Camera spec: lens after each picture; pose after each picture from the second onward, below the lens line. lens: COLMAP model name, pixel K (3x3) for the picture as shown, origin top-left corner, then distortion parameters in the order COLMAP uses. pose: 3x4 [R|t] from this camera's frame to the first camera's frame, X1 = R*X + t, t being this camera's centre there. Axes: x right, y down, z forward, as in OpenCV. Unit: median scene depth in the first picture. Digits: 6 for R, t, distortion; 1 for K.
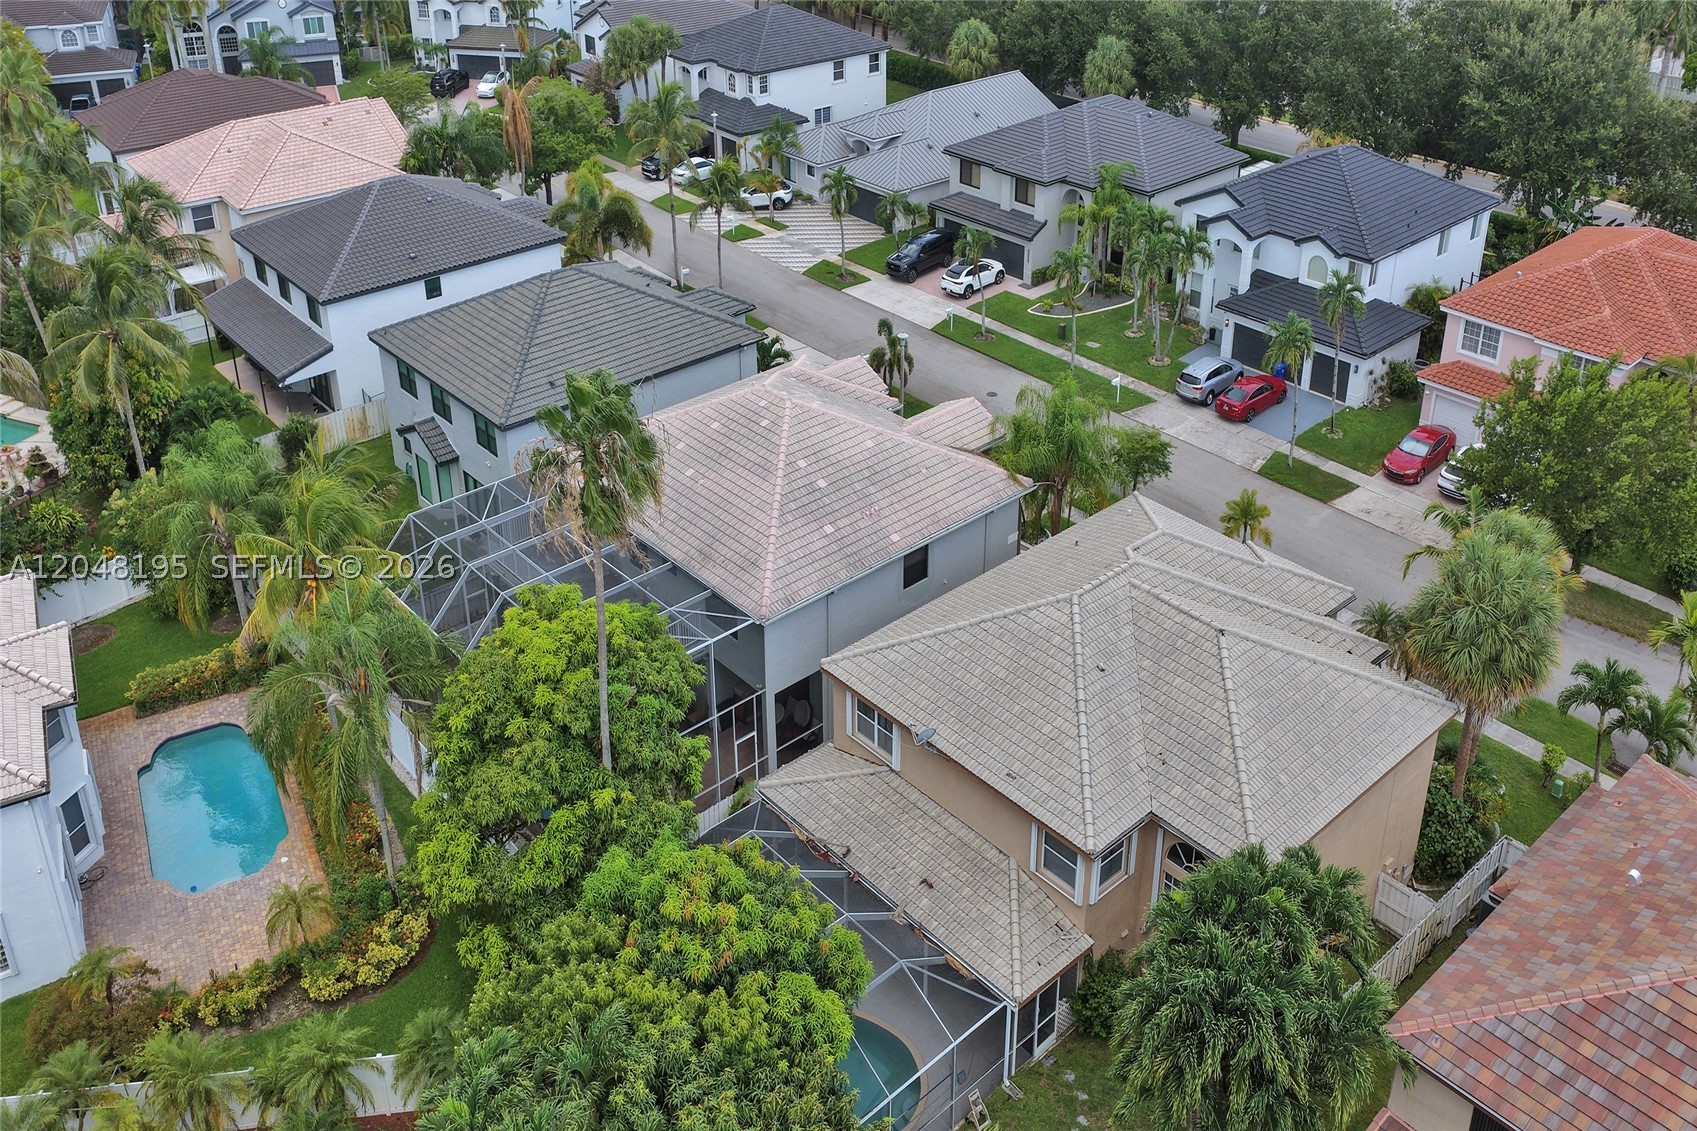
lens RADIAL K [[1328.1, 0, 843.6], [0, 1328.1, 567.7], [0, 0, 1]] dist [0.002956, -0.003685]
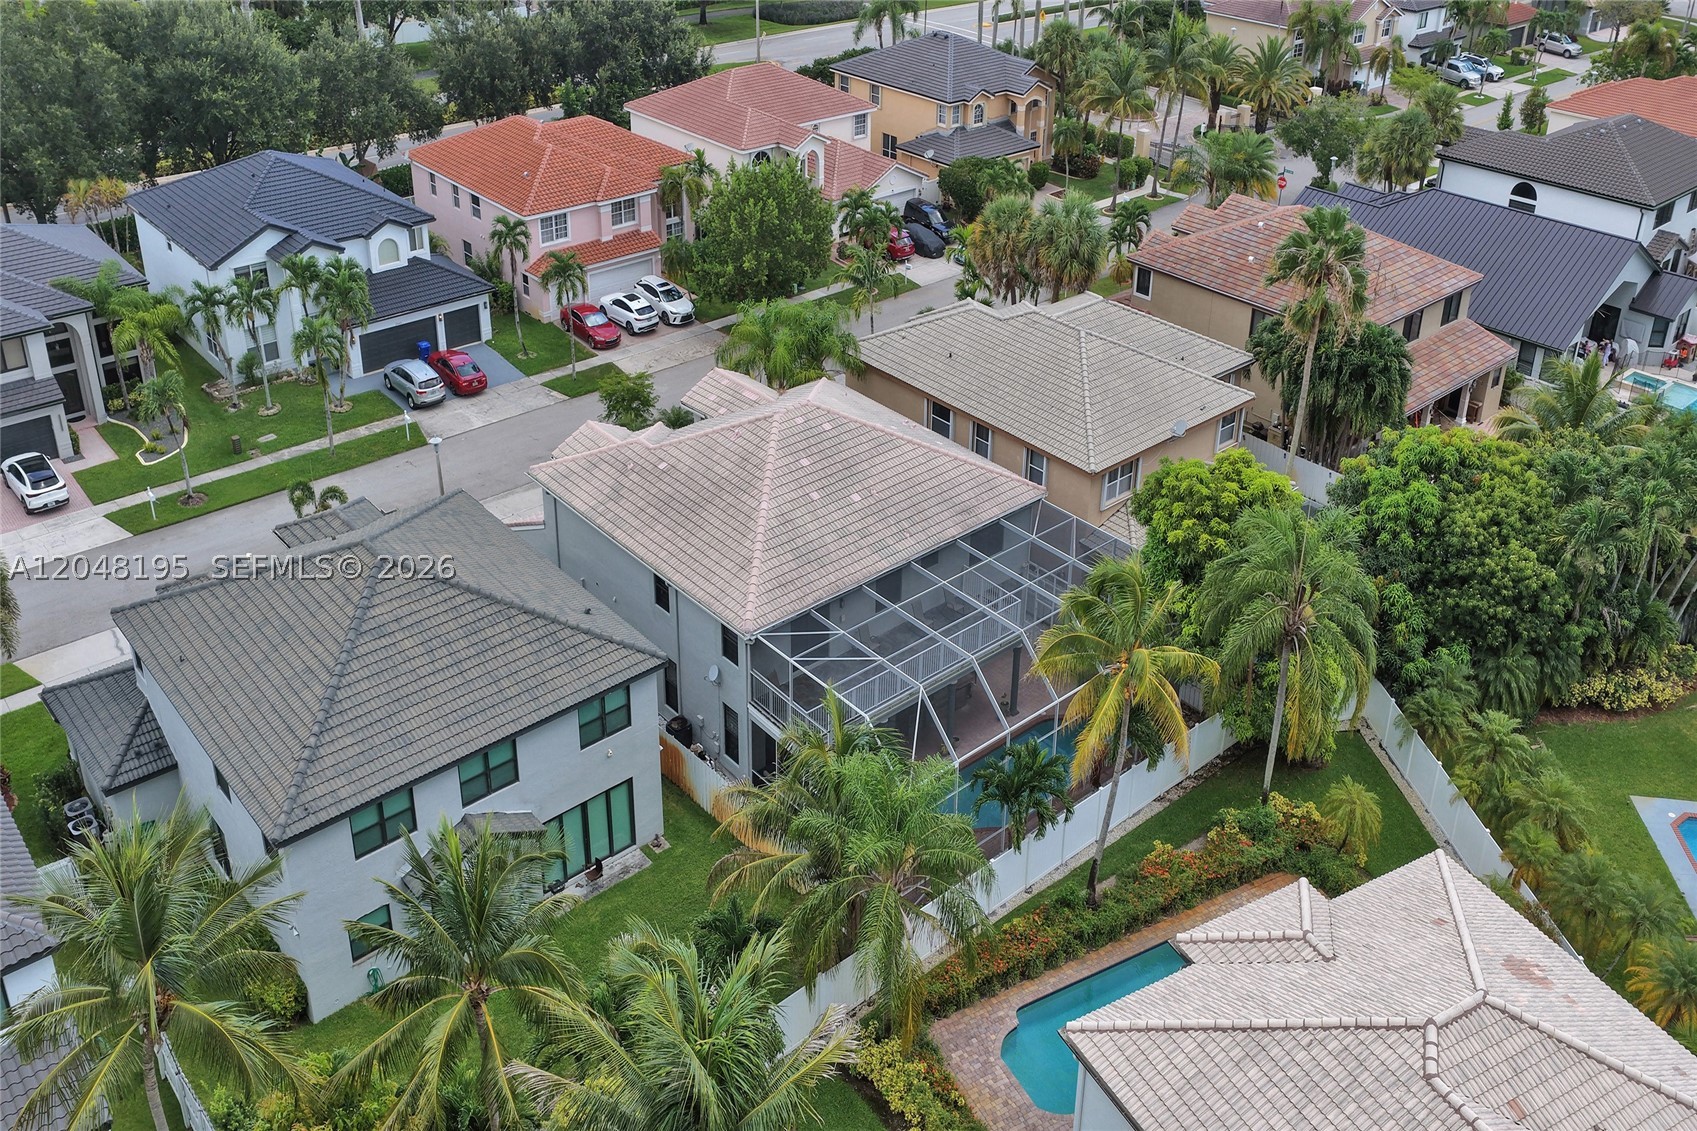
lens RADIAL K [[1328.1, 0, 847.3], [0, 1328.1, 561.3], [0, 0, 1]] dist [0.002956, -0.003685]
pose [[0.015033, -0.542522, 0.839907, -0.554614], [0.544723, 0.708849, 0.448118, -0.276670], [-0.838481, 0.450780, 0.306180, 0.415957]]
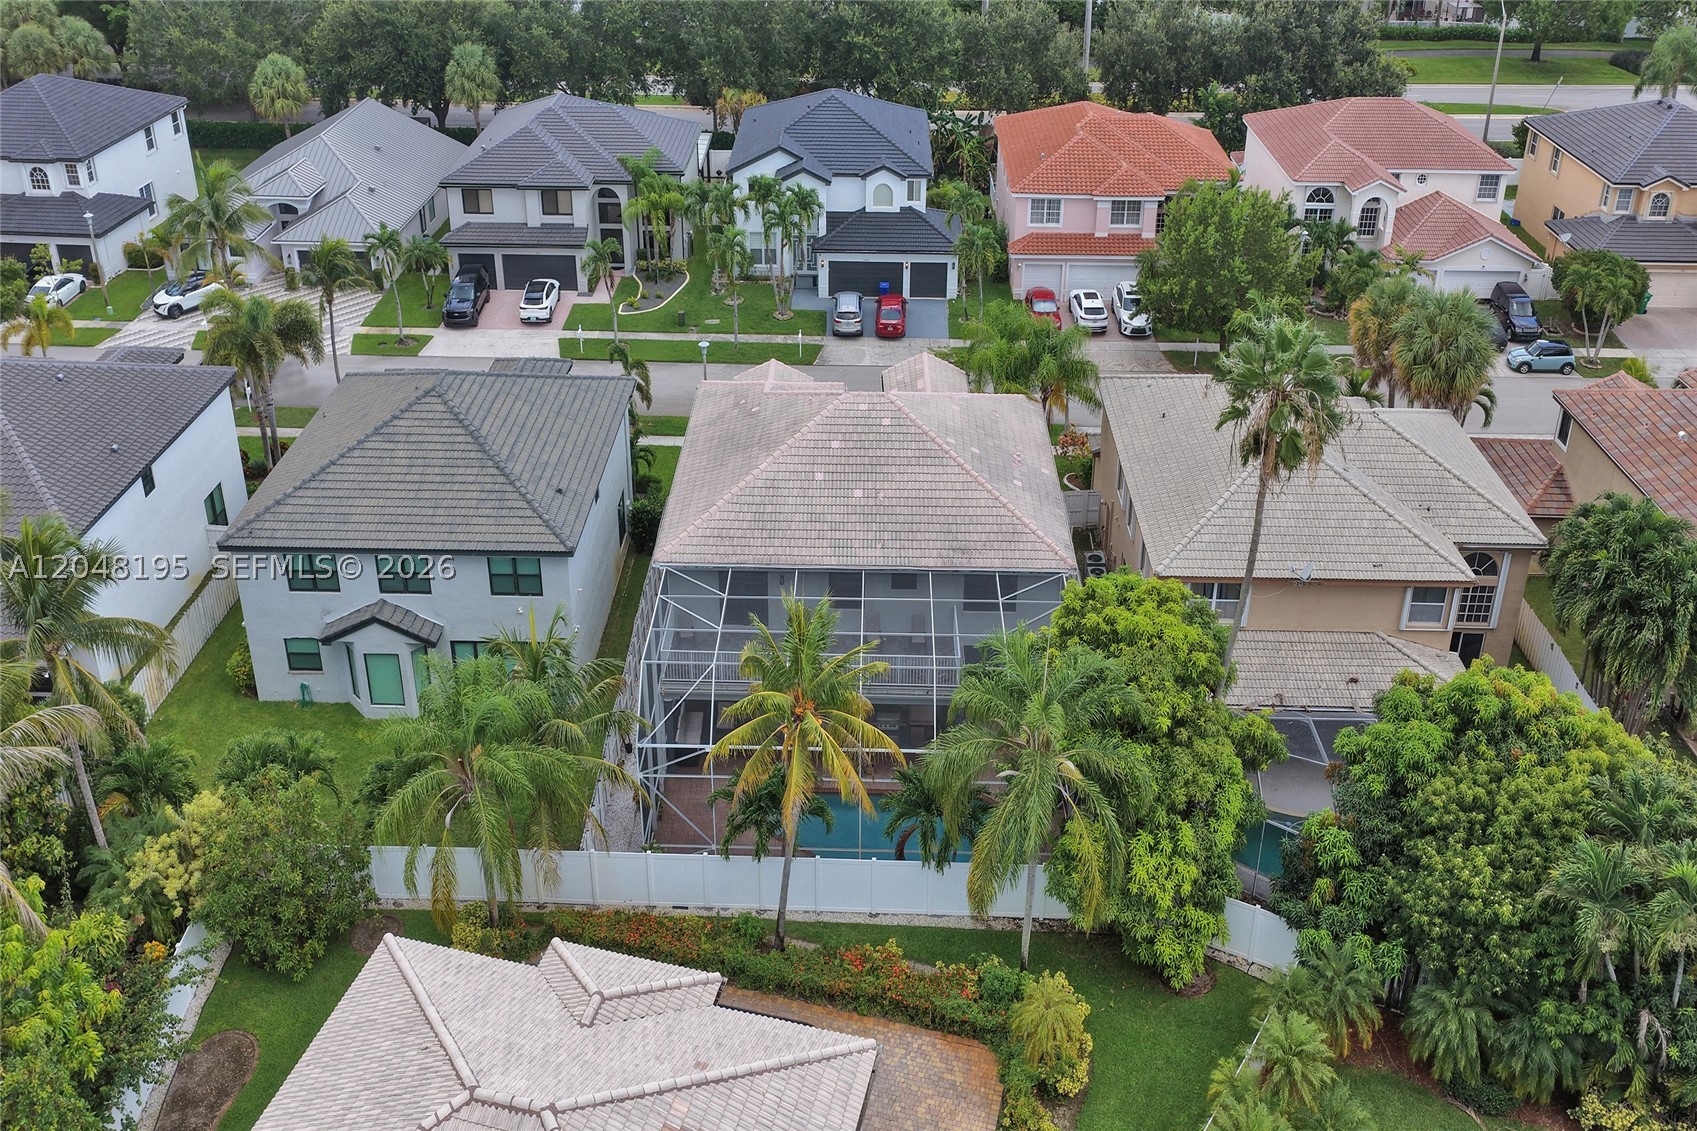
lens RADIAL K [[1328.1, 0, 853.1], [0, 1328.1, 565.5], [0, 0, 1]] dist [0.002956, -0.003685]
pose [[0.677742, -0.400008, 0.616976, -0.424893], [0.400060, 0.904617, 0.147033, -0.097778], [-0.616942, 0.147177, 0.773125, 0.149684]]
